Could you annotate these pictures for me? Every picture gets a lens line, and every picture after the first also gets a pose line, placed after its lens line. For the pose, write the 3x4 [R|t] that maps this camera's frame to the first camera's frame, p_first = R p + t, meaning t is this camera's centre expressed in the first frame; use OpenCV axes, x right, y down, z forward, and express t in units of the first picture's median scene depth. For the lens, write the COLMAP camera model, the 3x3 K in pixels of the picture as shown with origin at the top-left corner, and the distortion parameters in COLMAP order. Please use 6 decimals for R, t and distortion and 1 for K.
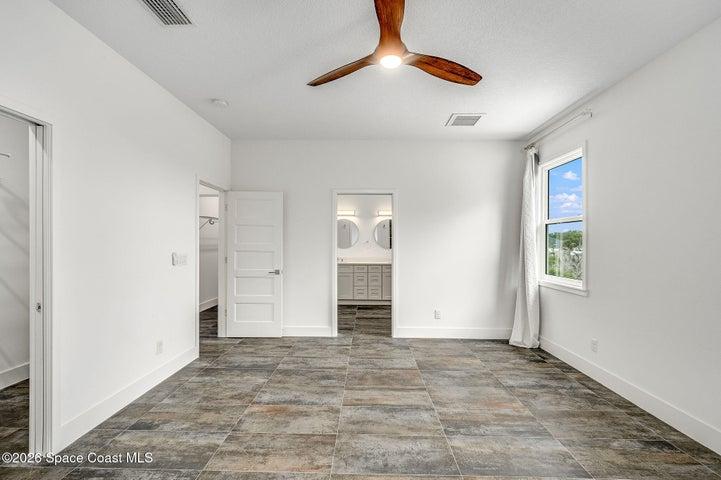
lens RADIAL K [[325.1, 0, 360.8], [0, 325.1, 242.5], [0, 0, 1]] dist [-0.000795, -0.000116]
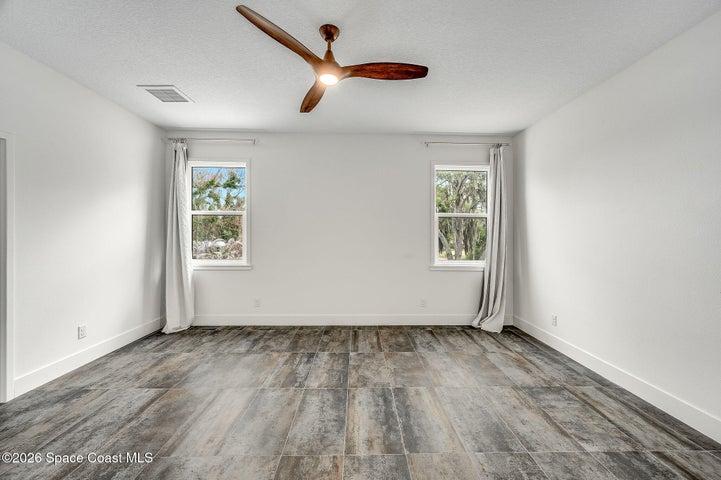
lens RADIAL K [[292.4, 0, 363.4], [0, 292.4, 239.8], [0, 0, 1]] dist [0.002326, 0.000263]
pose [[-0.054999, -0.028096, 0.998091, -0.555568], [-0.006727, 0.999592, 0.027768, -0.004345], [-0.998464, -0.005187, -0.055166, 0.544949]]
